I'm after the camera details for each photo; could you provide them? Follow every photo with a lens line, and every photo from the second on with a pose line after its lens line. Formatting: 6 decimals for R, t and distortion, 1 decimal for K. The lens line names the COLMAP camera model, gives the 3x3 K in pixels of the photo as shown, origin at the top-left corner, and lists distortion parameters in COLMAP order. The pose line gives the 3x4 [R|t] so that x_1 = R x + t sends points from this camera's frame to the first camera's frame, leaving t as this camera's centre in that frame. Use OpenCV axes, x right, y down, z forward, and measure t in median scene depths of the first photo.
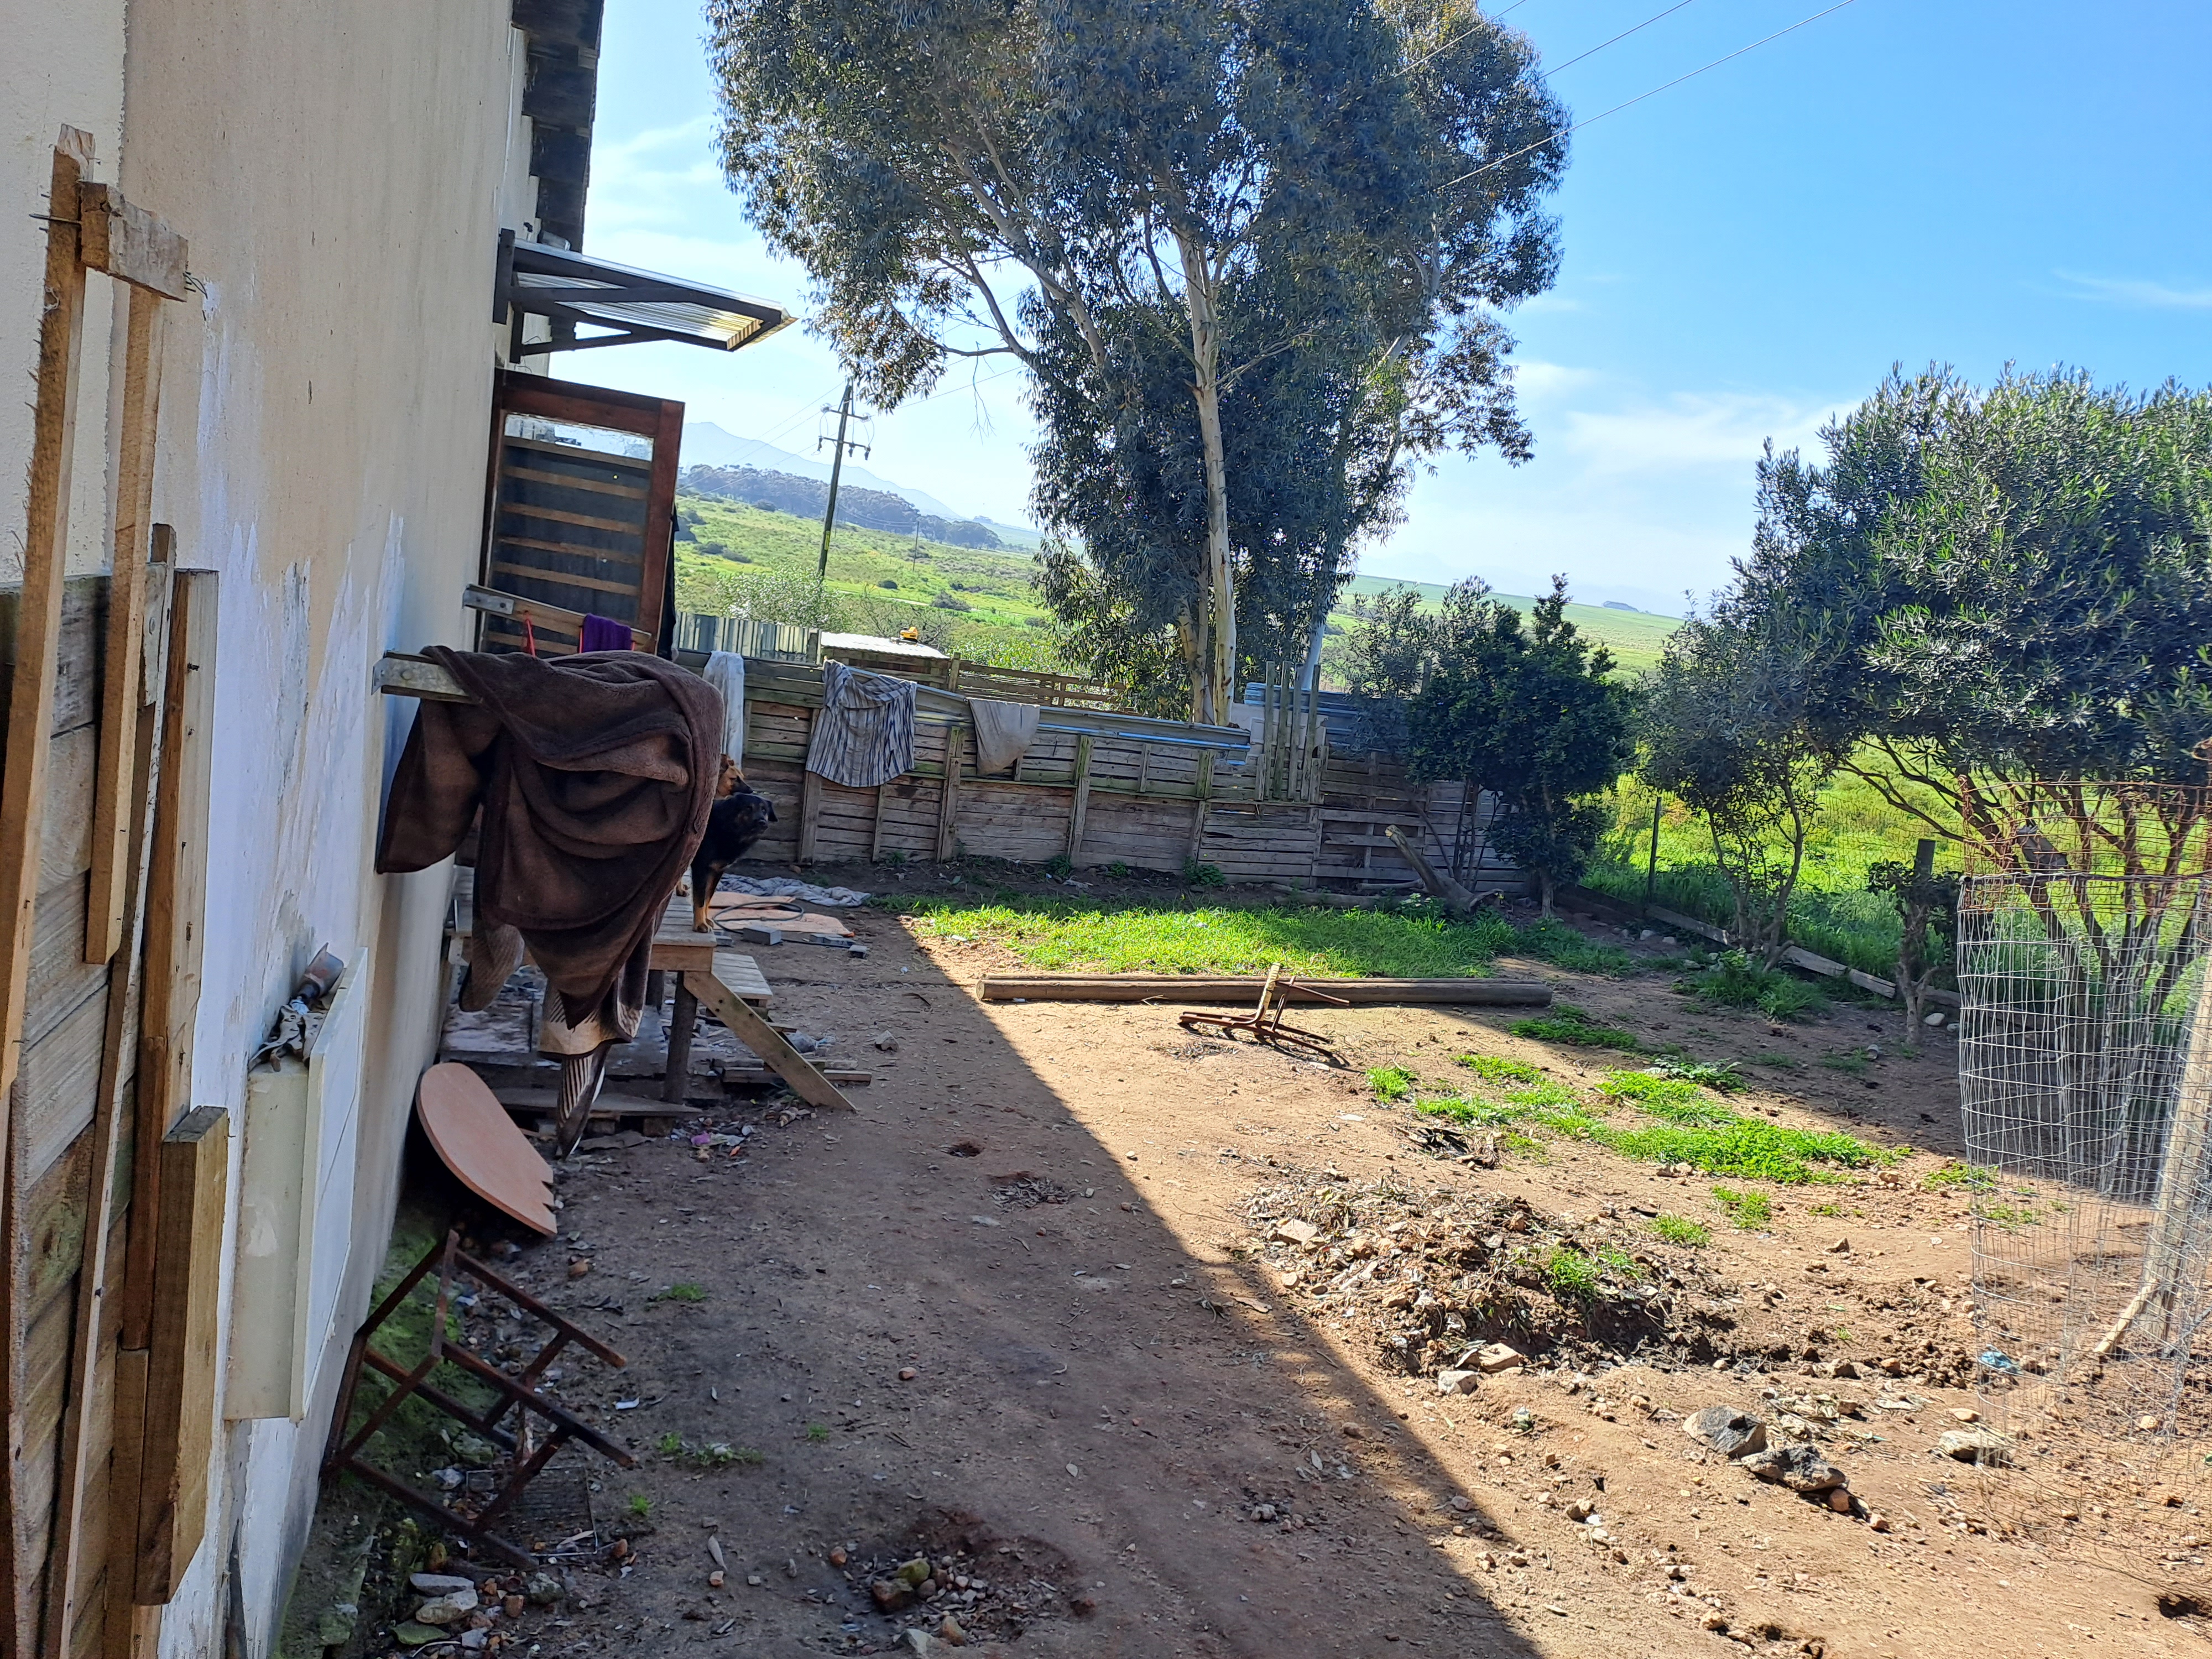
lens RADIAL K [[1637.8, 0, 1103.7], [0, 1637.8, 843.7], [0, 0, 1]] dist [0.114998, -0.168970]
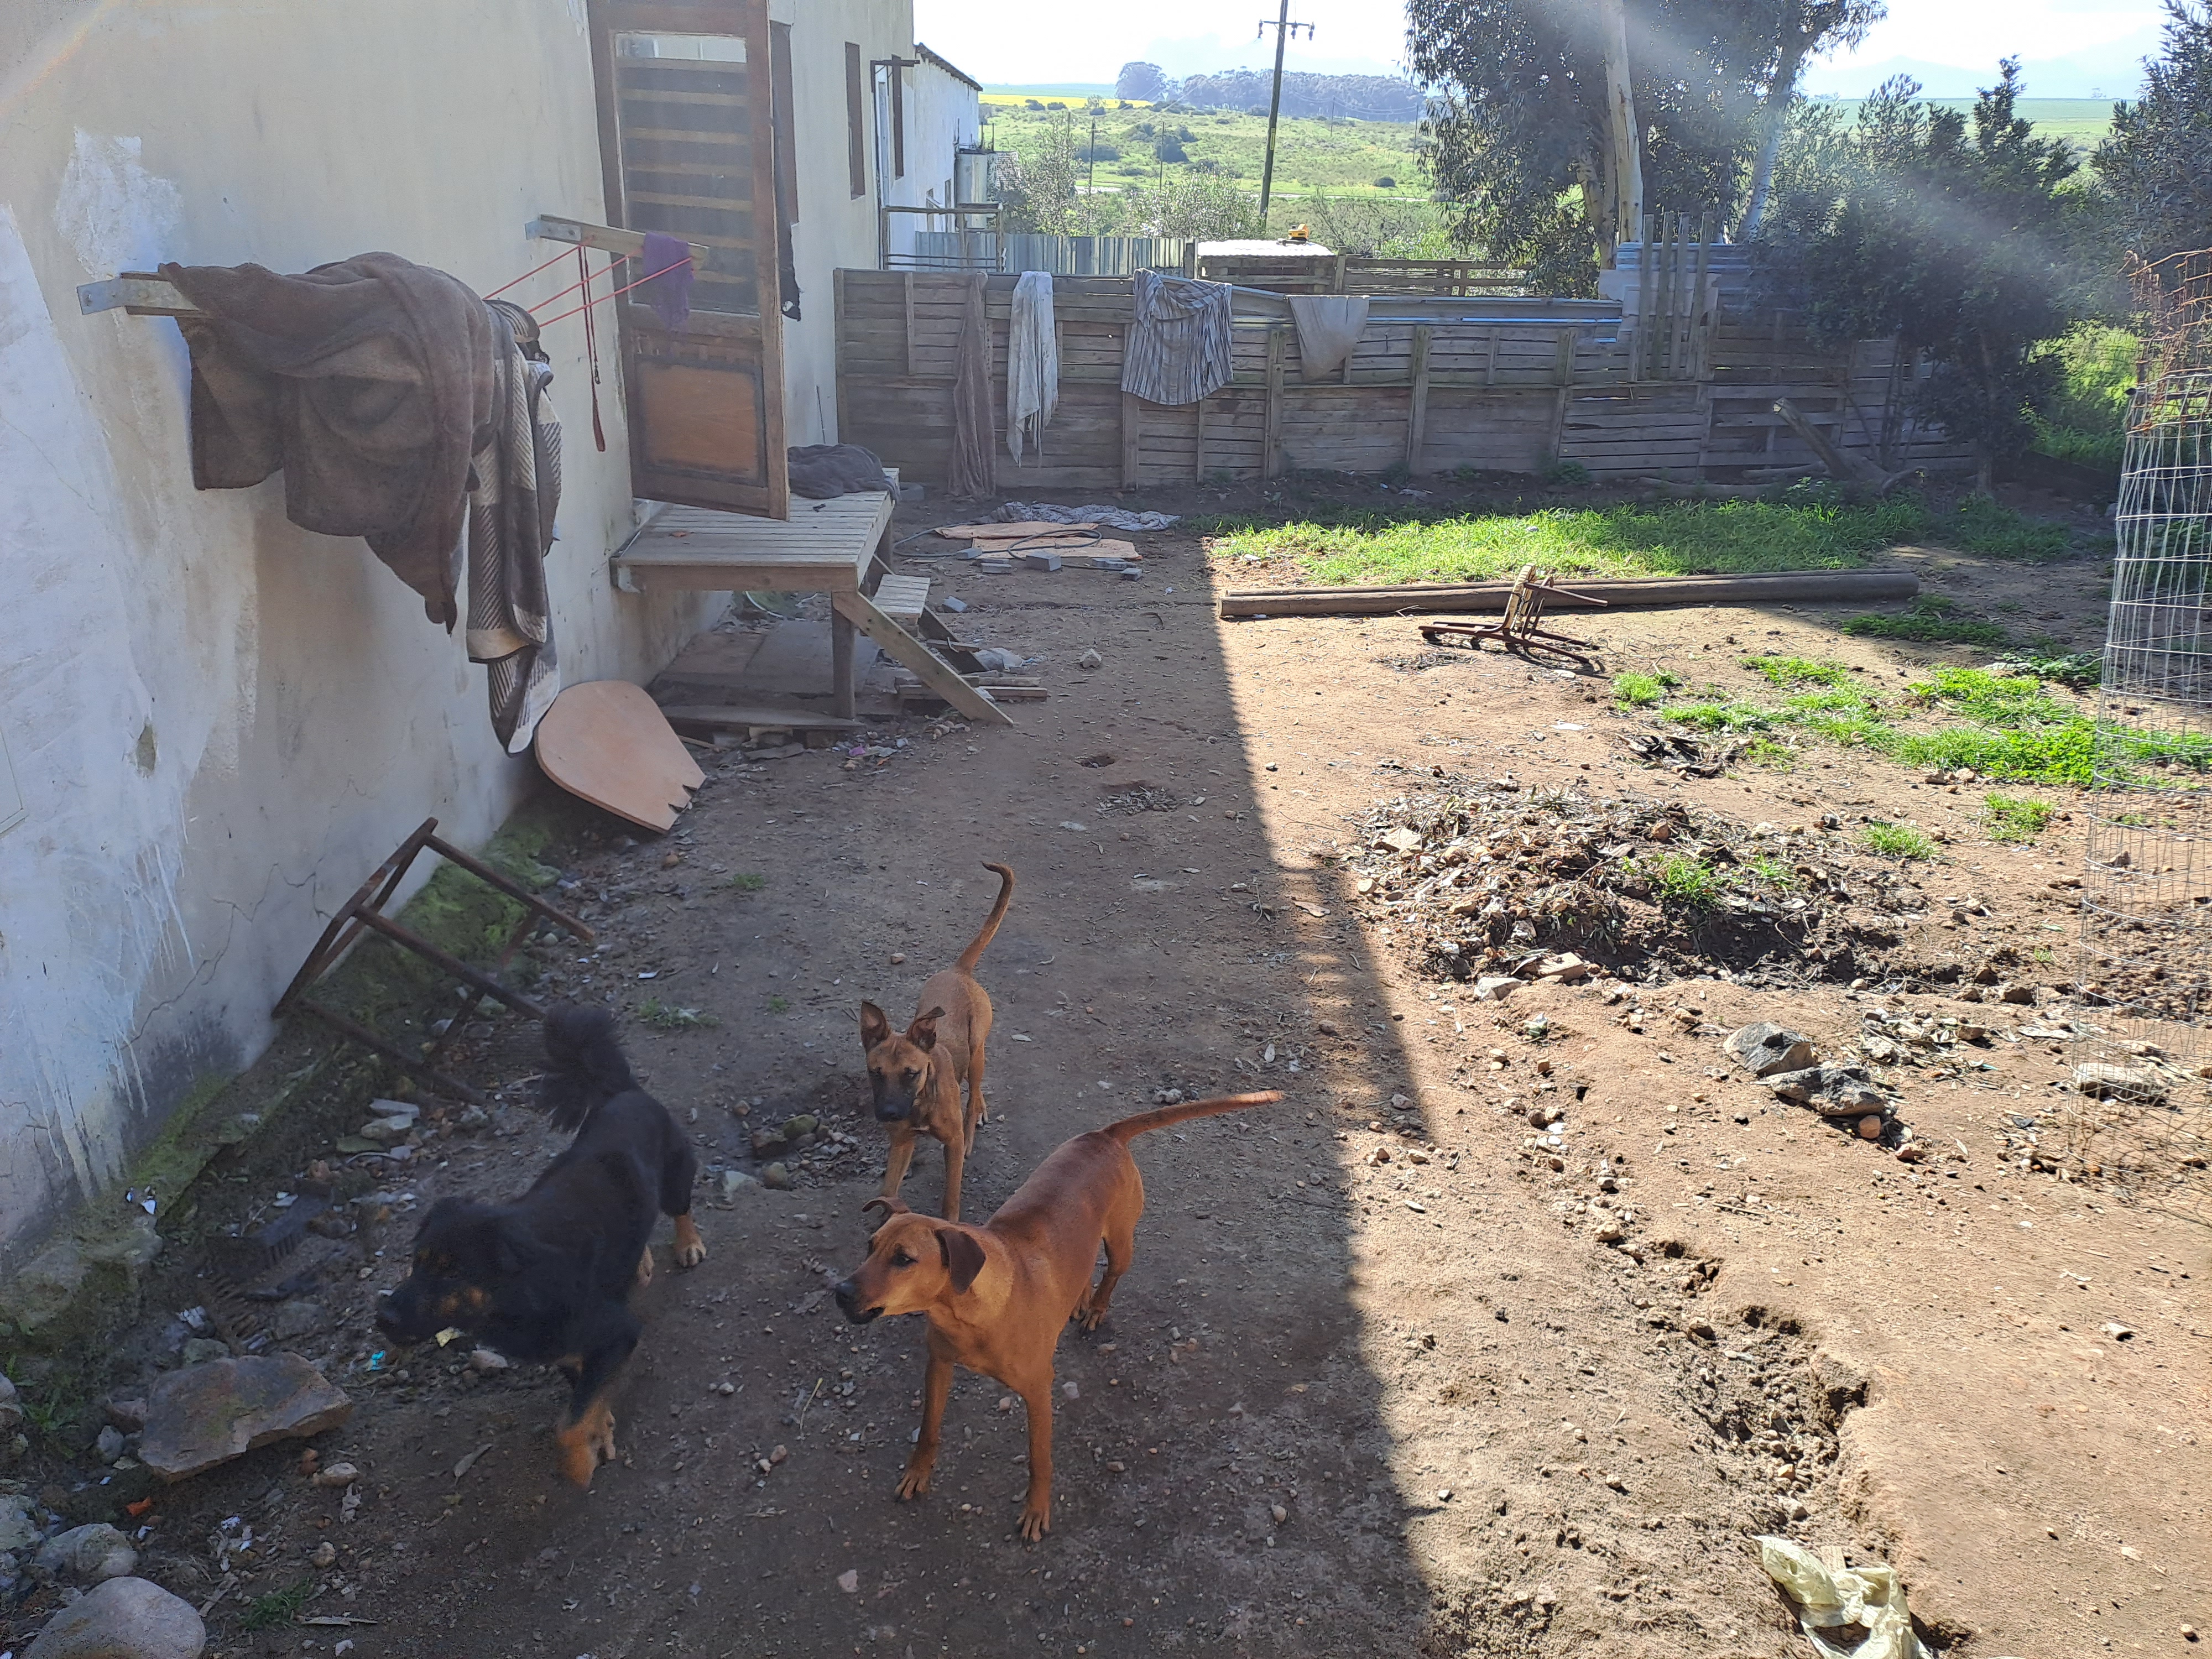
lens RADIAL K [[1621.2, 0, 1080.6], [0, 1621.2, 835.5], [0, 0, 1]] dist [0.154478, -0.259559]
pose [[0.948007, 0.007325, -0.318166, 0.234170], [0.061331, 0.976791, 0.205228, 0.026393], [0.312285, -0.214070, 0.925555, 0.064636]]
